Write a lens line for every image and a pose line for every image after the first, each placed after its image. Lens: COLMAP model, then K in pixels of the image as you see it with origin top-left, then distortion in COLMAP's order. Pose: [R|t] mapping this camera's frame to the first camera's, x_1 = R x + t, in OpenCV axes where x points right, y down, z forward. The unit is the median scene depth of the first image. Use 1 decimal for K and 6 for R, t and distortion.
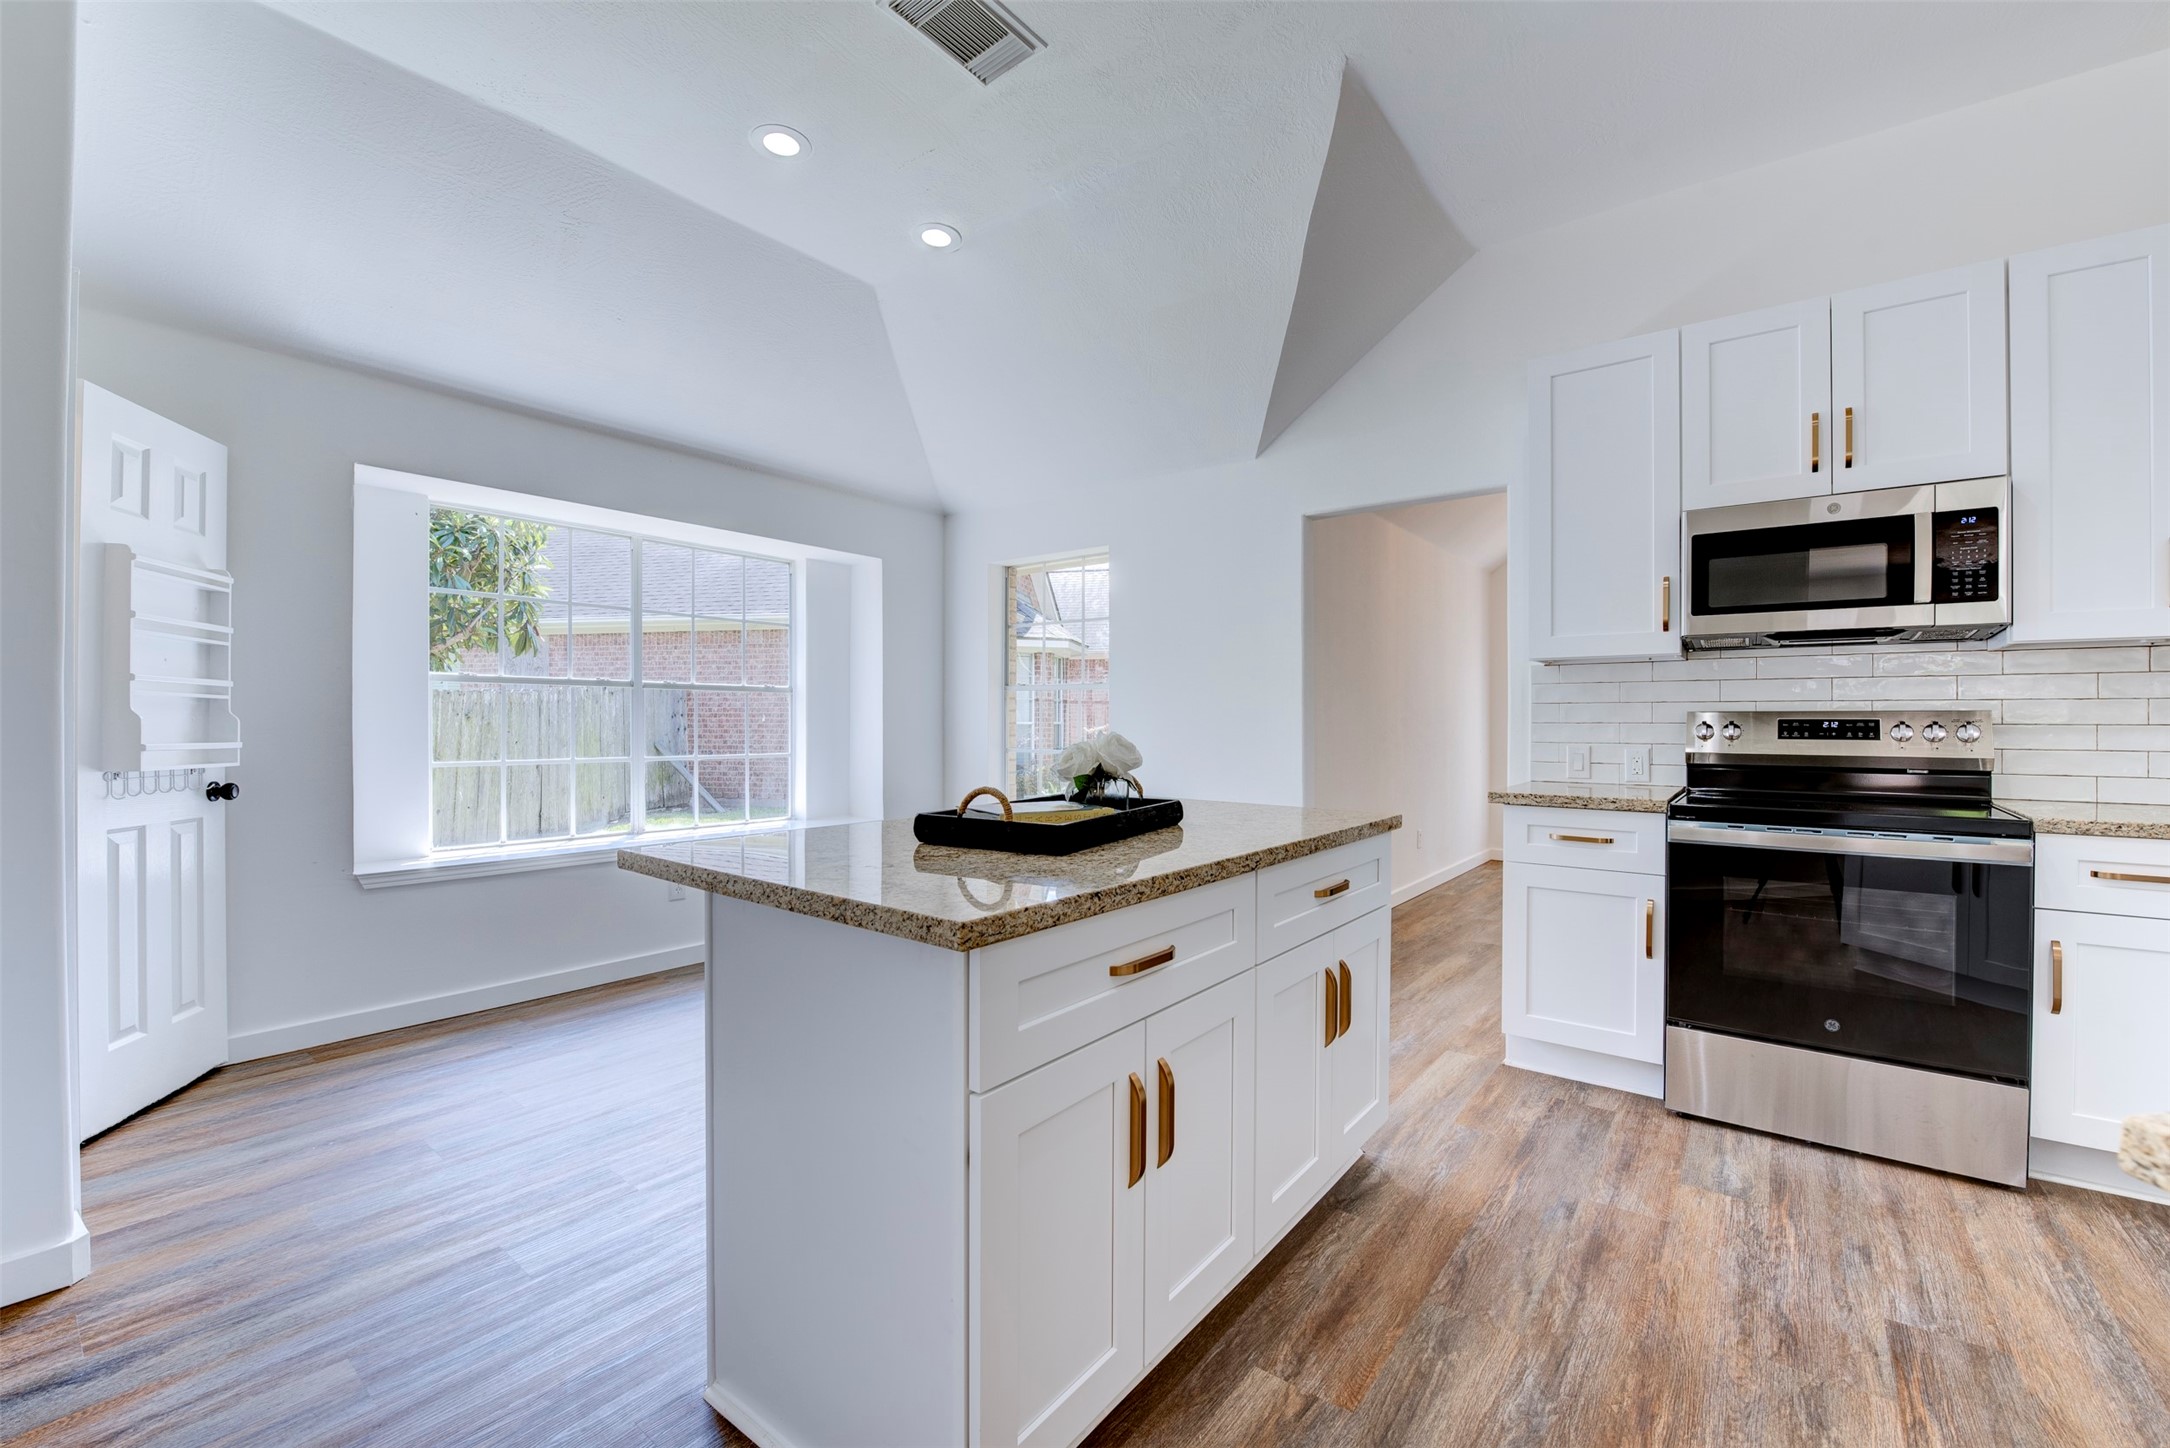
lens RADIAL K [[882.7, 0, 1081.3], [0, 882.7, 724.6], [0, 0, 1]] dist [-0.020287, -0.000565]
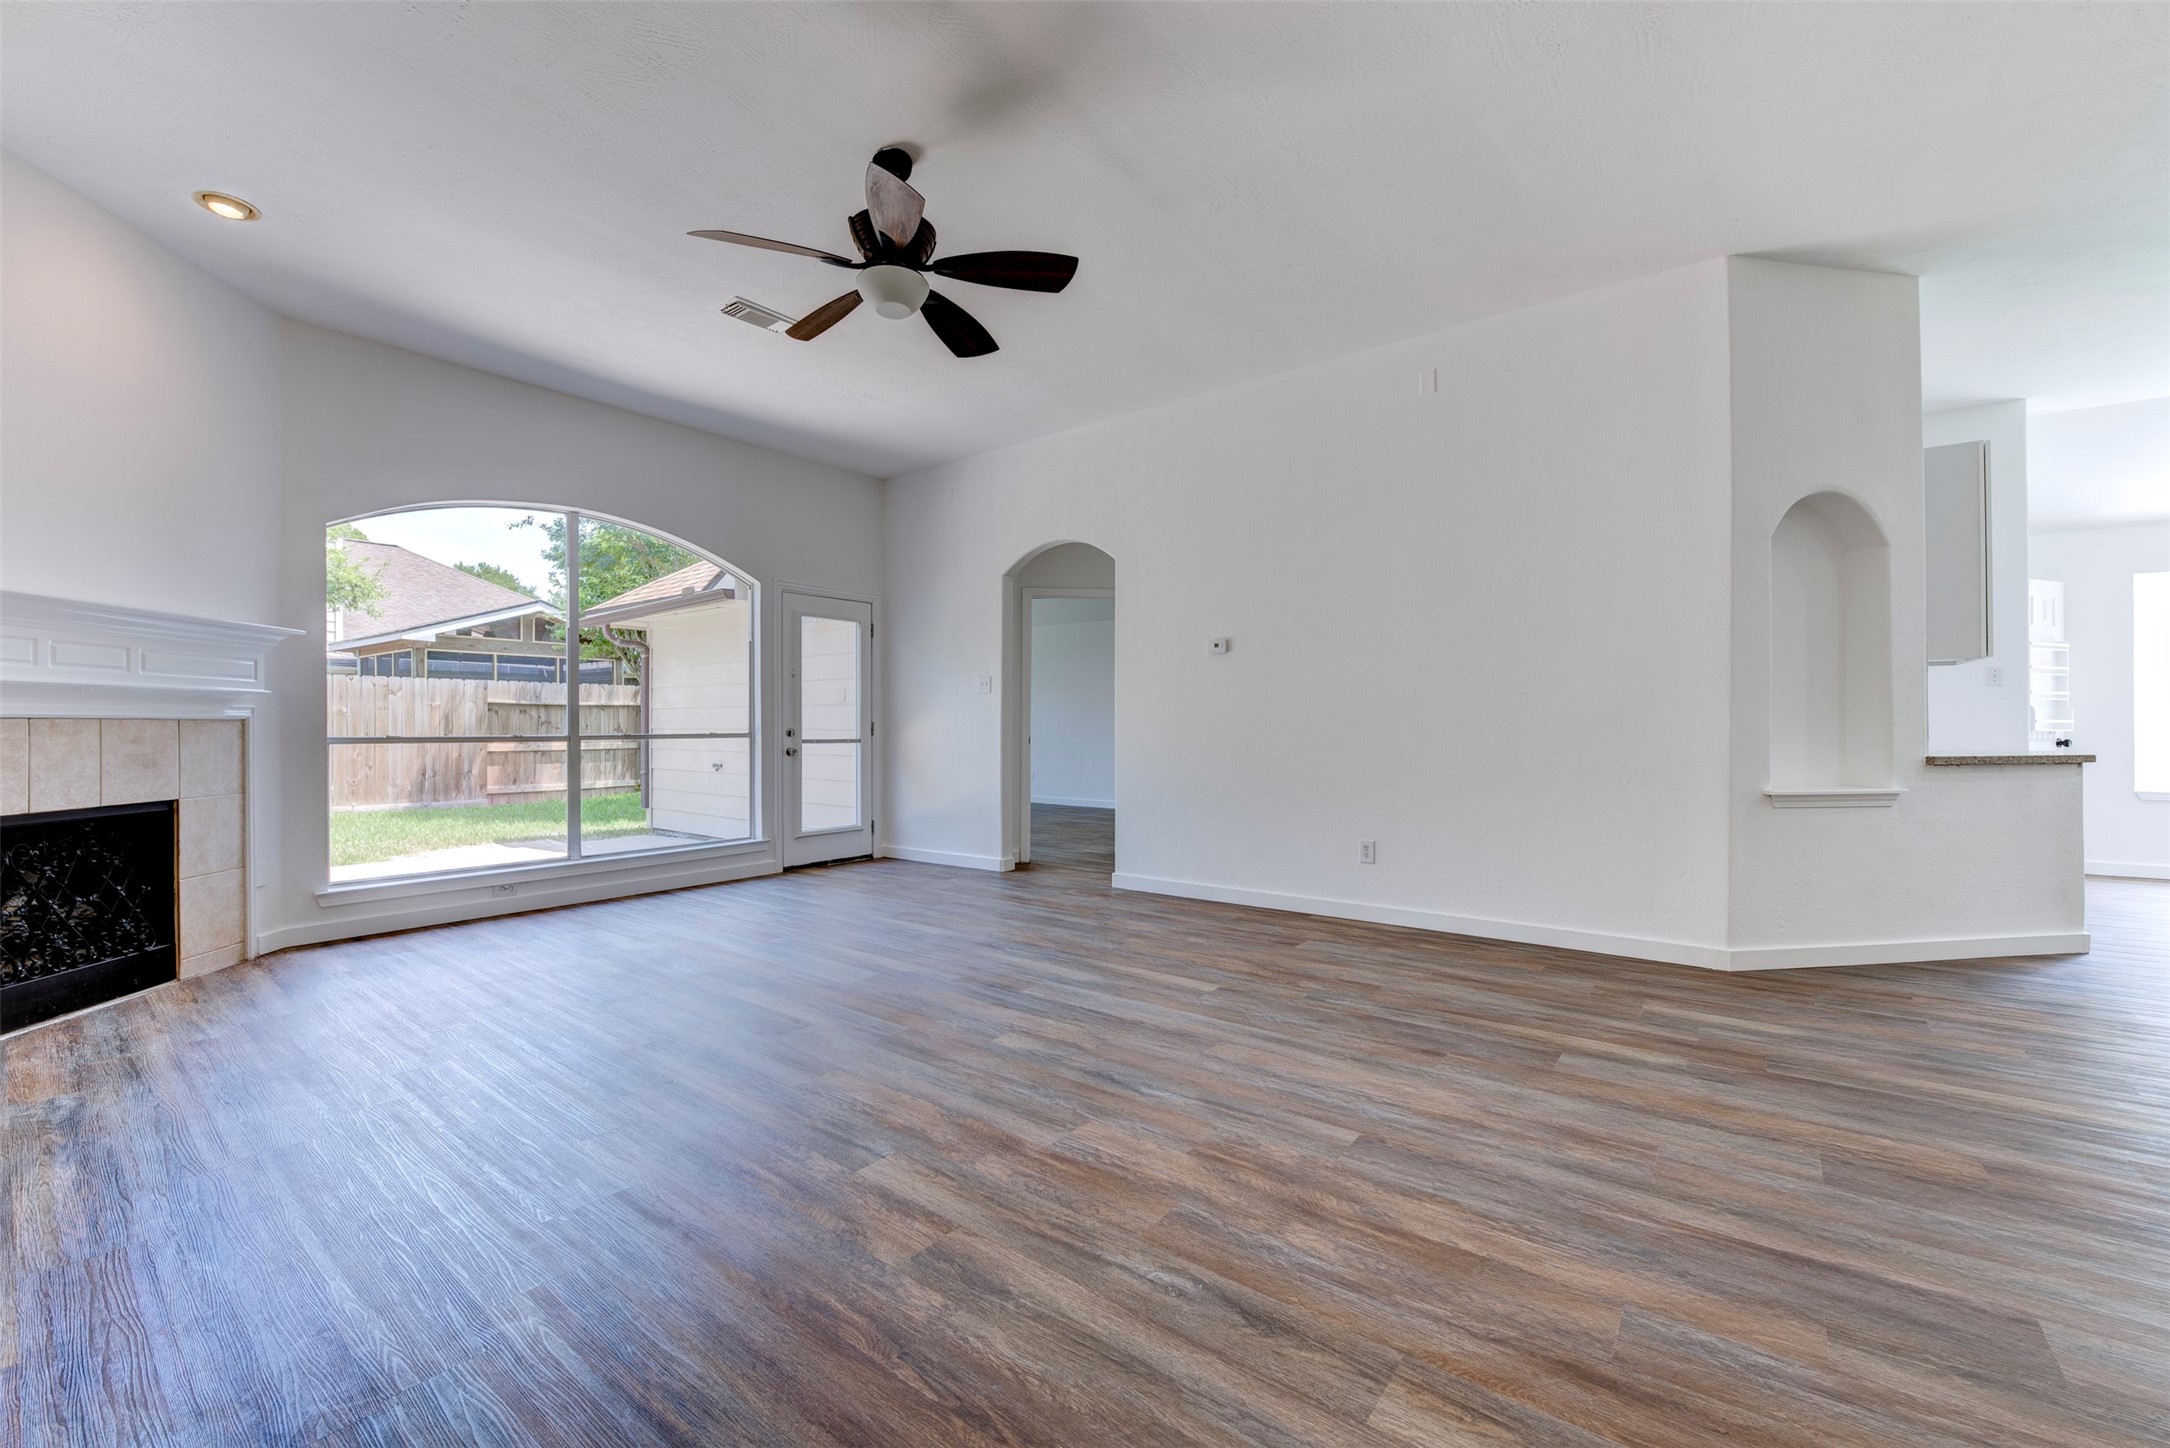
lens RADIAL K [[869.1, 0, 1085.0], [0, 869.1, 724.0], [0, 0, 1]] dist [-0.013345, -0.002932]
pose [[0.011878, -0.003337, -0.999924, 1.201842], [-0.001575, 0.999993, -0.003356, 0.043603], [0.999928, 0.001615, 0.011872, -1.607900]]
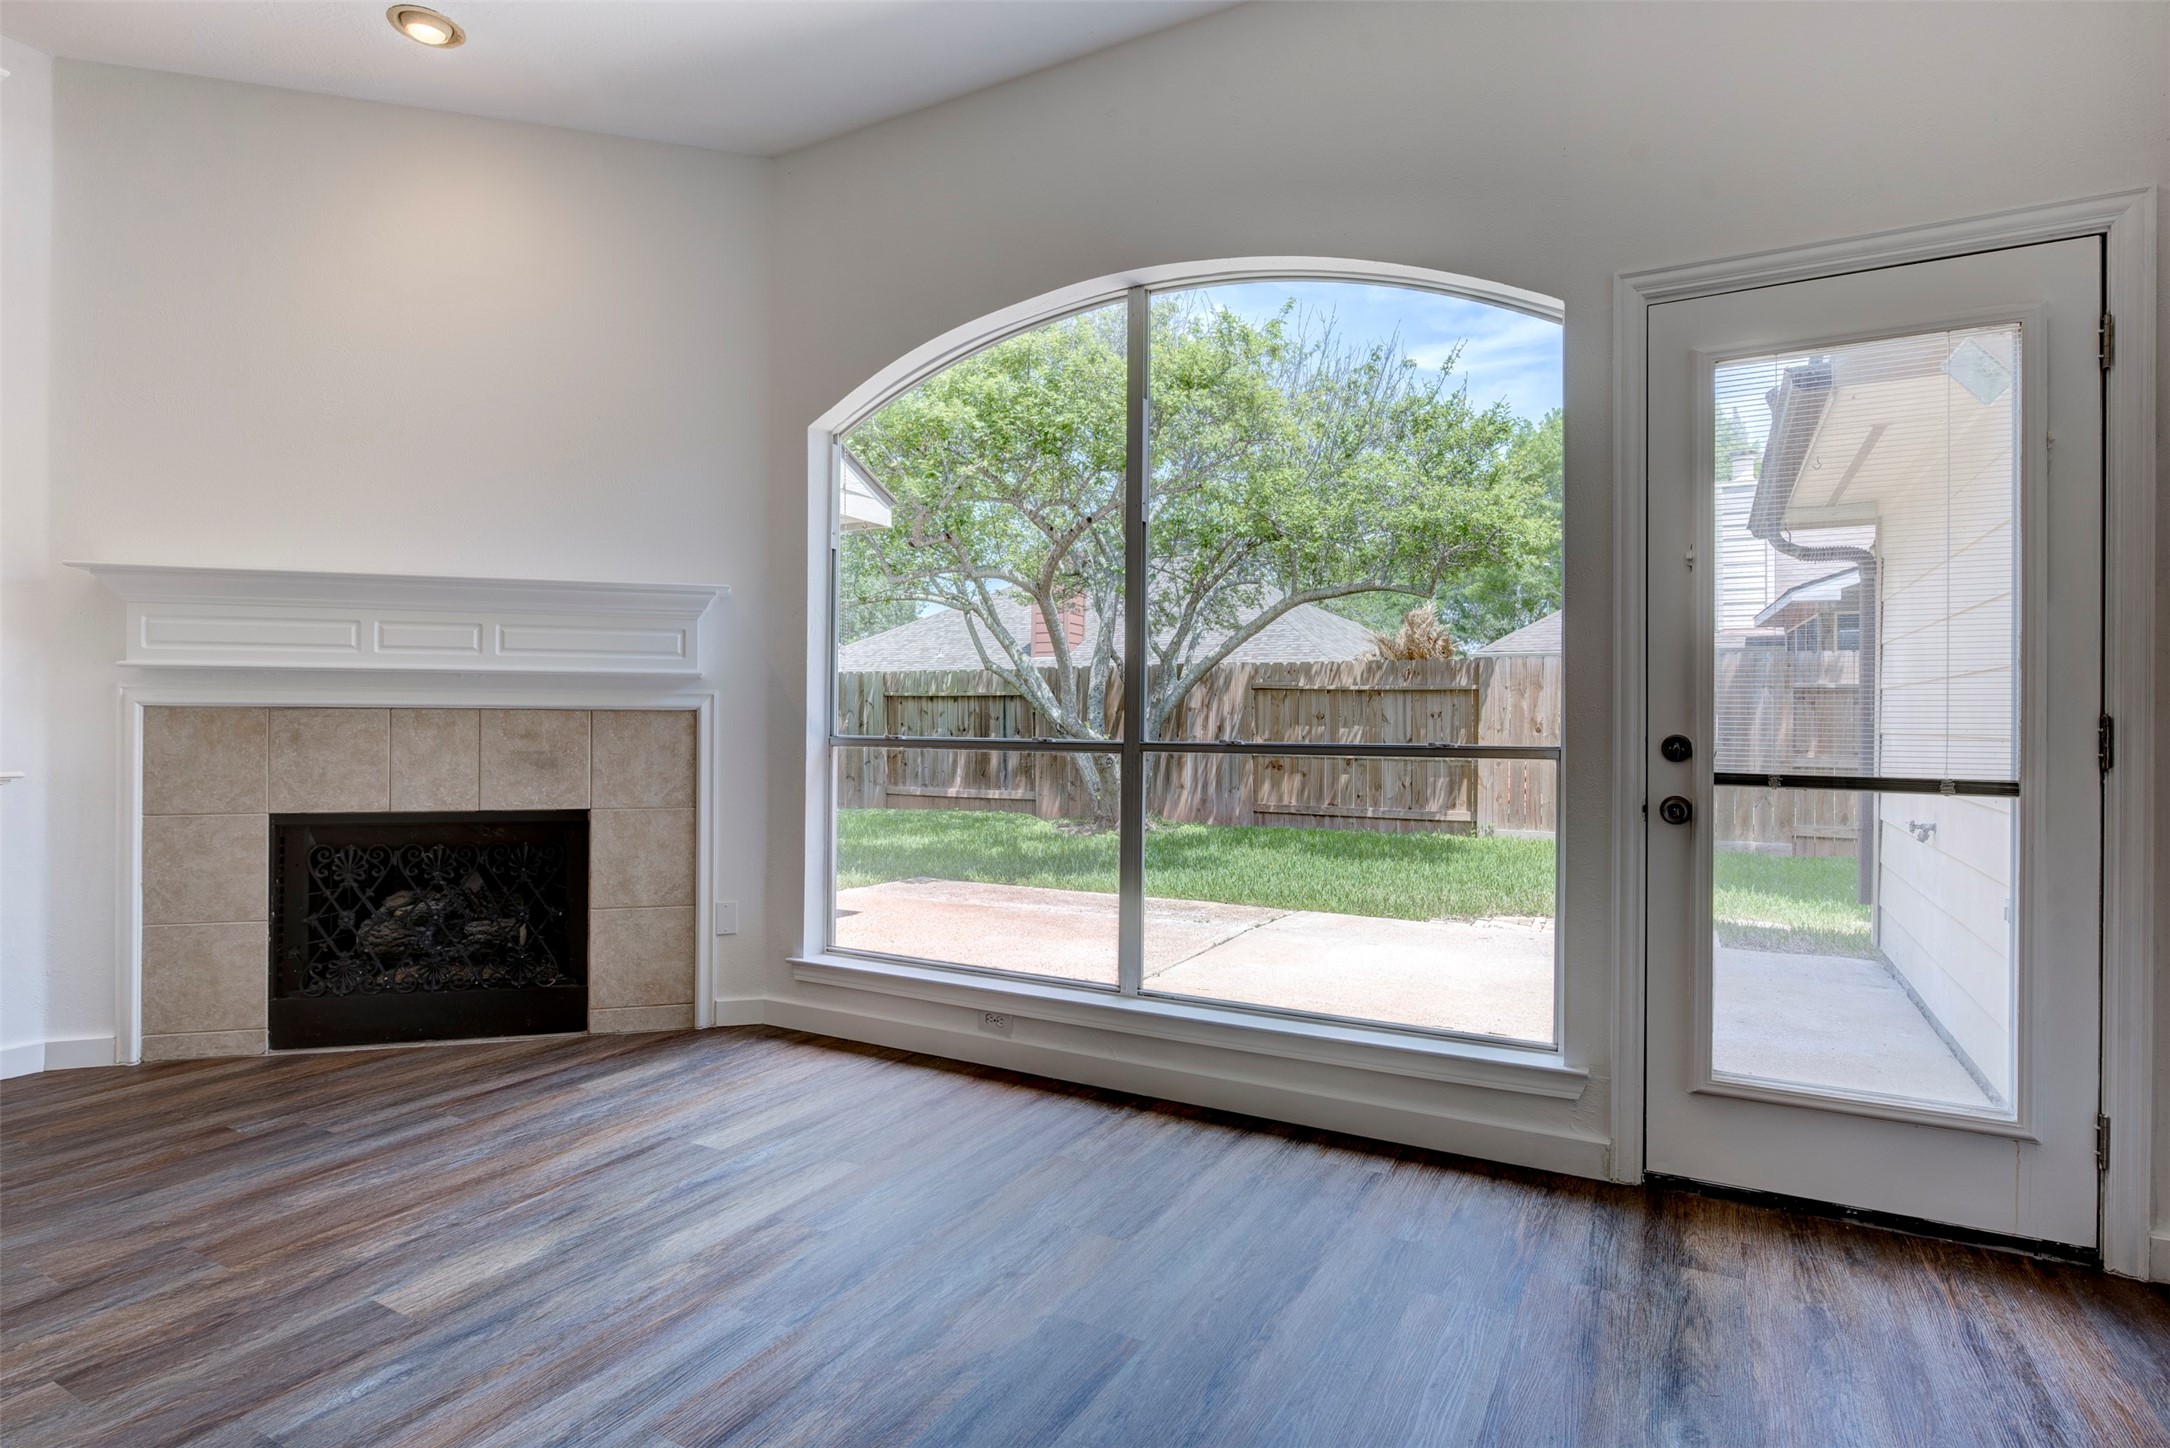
lens RADIAL K [[1108.4, 0, 1080.9], [0, 1108.4, 719.7], [0, 0, 1]] dist [-0.004116, -0.001336]
pose [[-0.987069, -0.007970, -0.160100, -0.613995], [-0.008287, 0.999965, 0.001314, 0.039062], [0.160084, 0.002623, -0.987100, -1.527445]]
